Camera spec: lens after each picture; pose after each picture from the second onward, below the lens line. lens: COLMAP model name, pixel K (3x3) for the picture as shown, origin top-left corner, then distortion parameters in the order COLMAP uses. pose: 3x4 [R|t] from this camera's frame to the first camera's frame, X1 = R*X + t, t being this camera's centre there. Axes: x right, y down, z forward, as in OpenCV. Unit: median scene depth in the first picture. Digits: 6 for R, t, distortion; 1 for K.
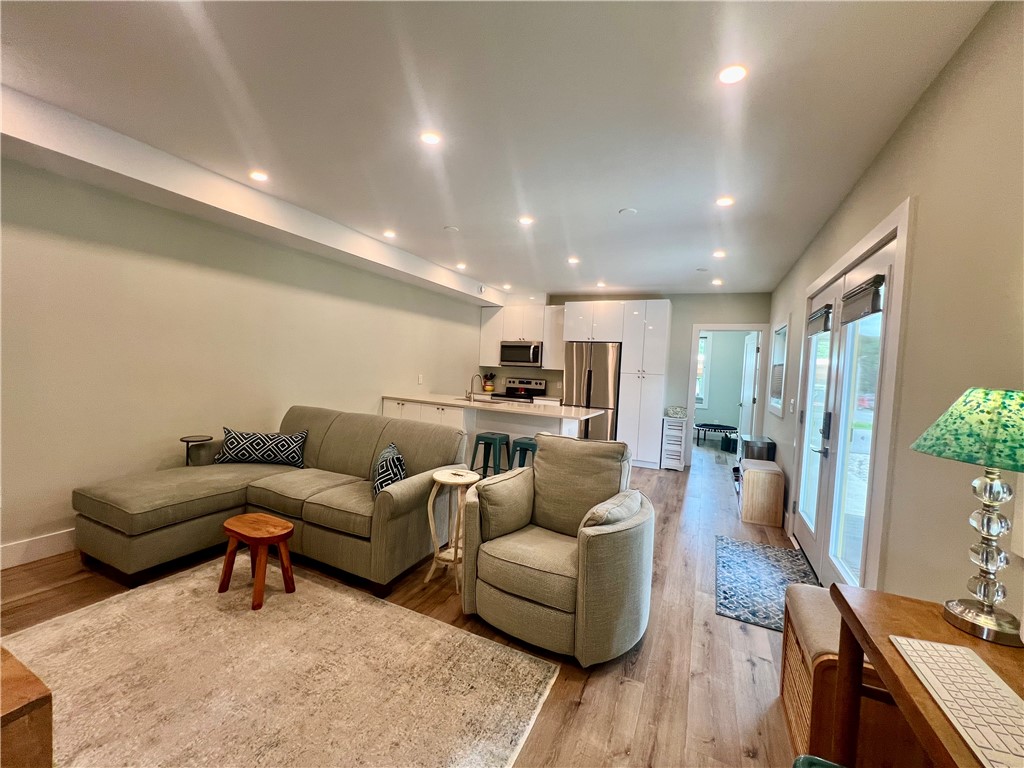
lens RADIAL K [[409.2, 0, 510.2], [0, 409.2, 381.7], [0, 0, 1]] dist [-0.001897, 0.000700]
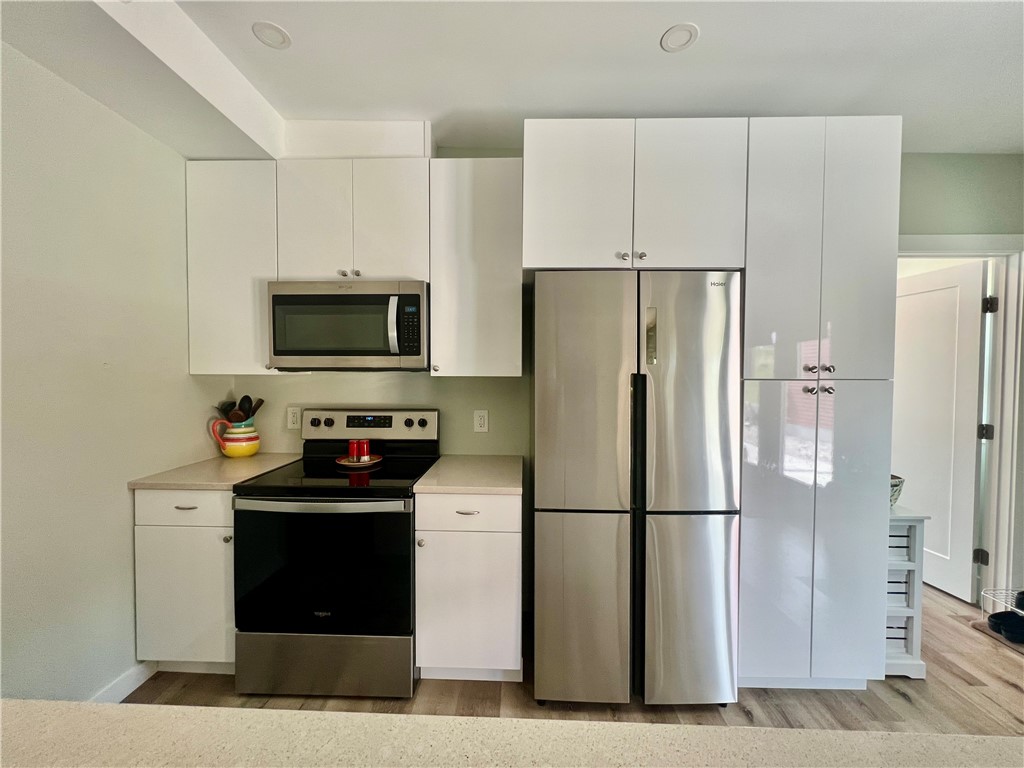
lens RADIAL K [[409.2, 0, 509.9], [0, 409.2, 381.4], [0, 0, 1]] dist [-0.001897, 0.000700]
pose [[0.910336, -0.053332, 0.410420, 0.017477], [0.053472, 0.998507, 0.011147, -0.058301], [-0.410401, 0.011799, 0.911829, 1.520234]]
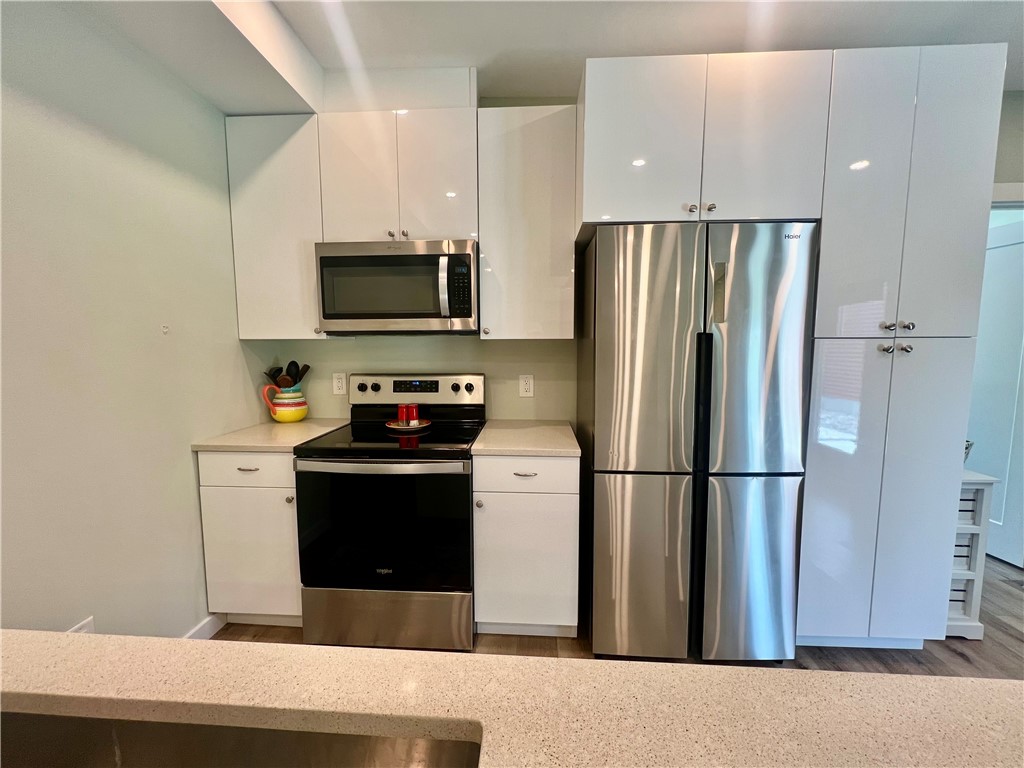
lens RADIAL K [[409.2, 0, 510.6], [0, 409.2, 382.1], [0, 0, 1]] dist [-0.001897, 0.000700]
pose [[0.921404, -0.085527, 0.379077, -0.032545], [0.059932, 0.995084, 0.078836, -0.047507], [-0.383956, -0.049921, 0.922001, 1.553228]]
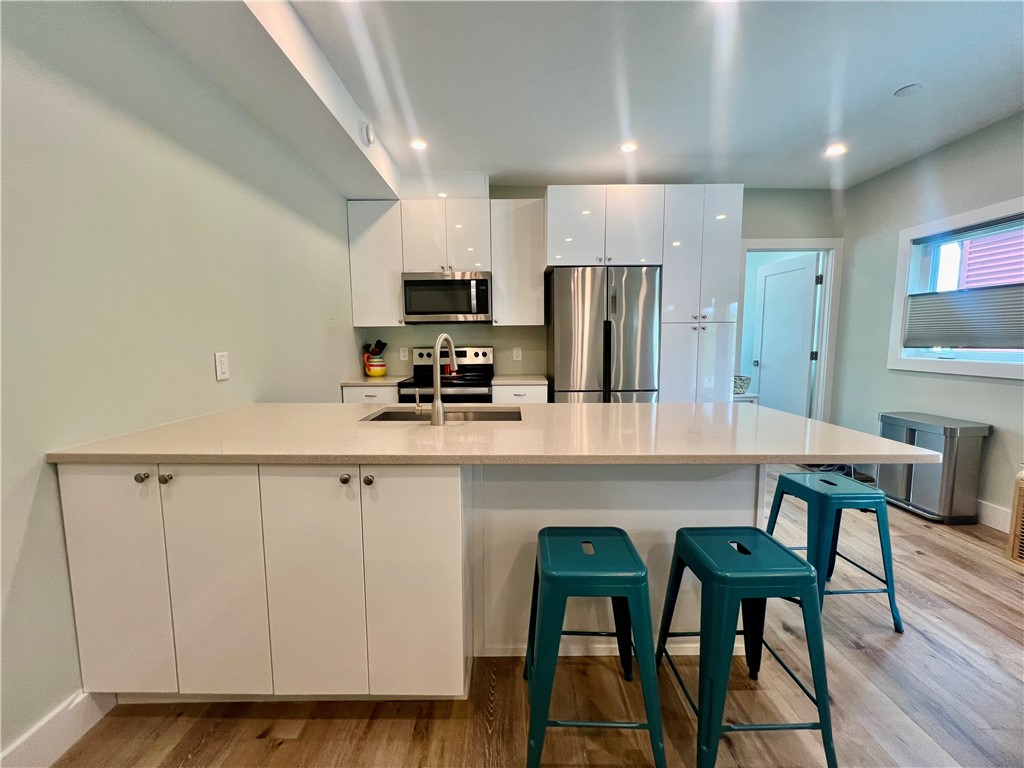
lens RADIAL K [[409.2, 0, 509.8], [0, 409.2, 381.2], [0, 0, 1]] dist [-0.001897, 0.000700]
pose [[0.898708, -0.101497, 0.426640, -0.282383], [0.068165, 0.993355, 0.092730, -0.015806], [-0.433217, -0.054255, 0.899655, 1.116089]]
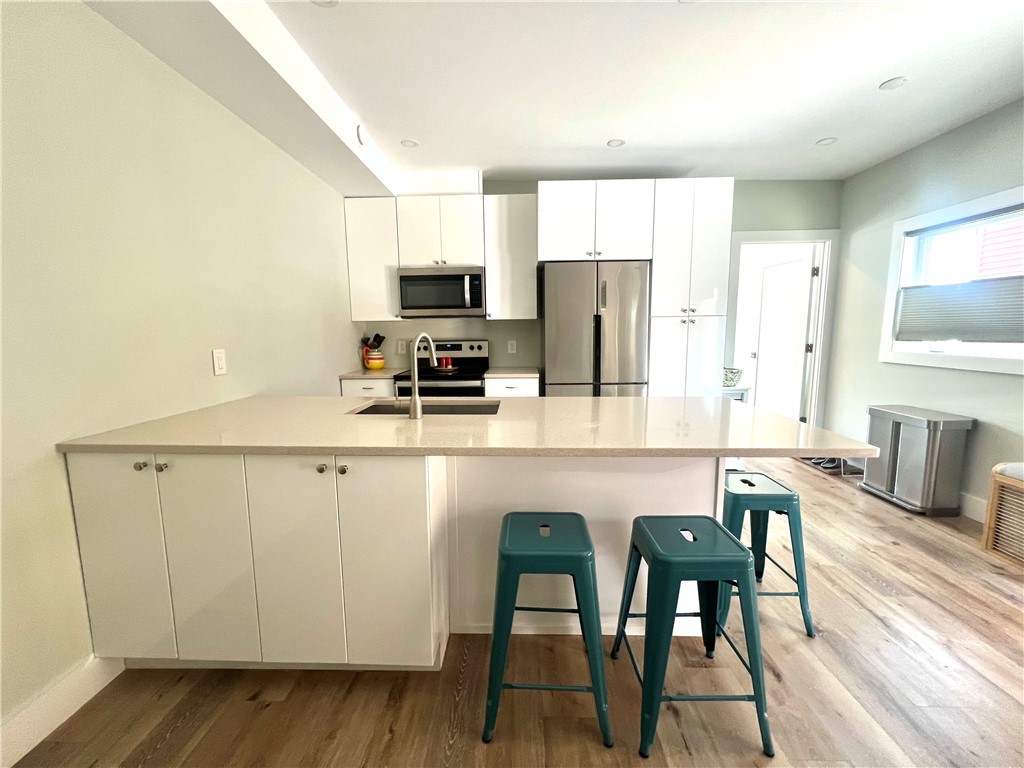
lens RADIAL K [[409.2, 0, 509.4], [0, 409.2, 381.1], [0, 0, 1]] dist [-0.001897, 0.000700]
pose [[0.910281, -0.111311, 0.398746, -0.249021], [0.071129, 0.990904, 0.114238, -0.021968], [-0.407835, -0.075626, 0.909918, 1.070884]]
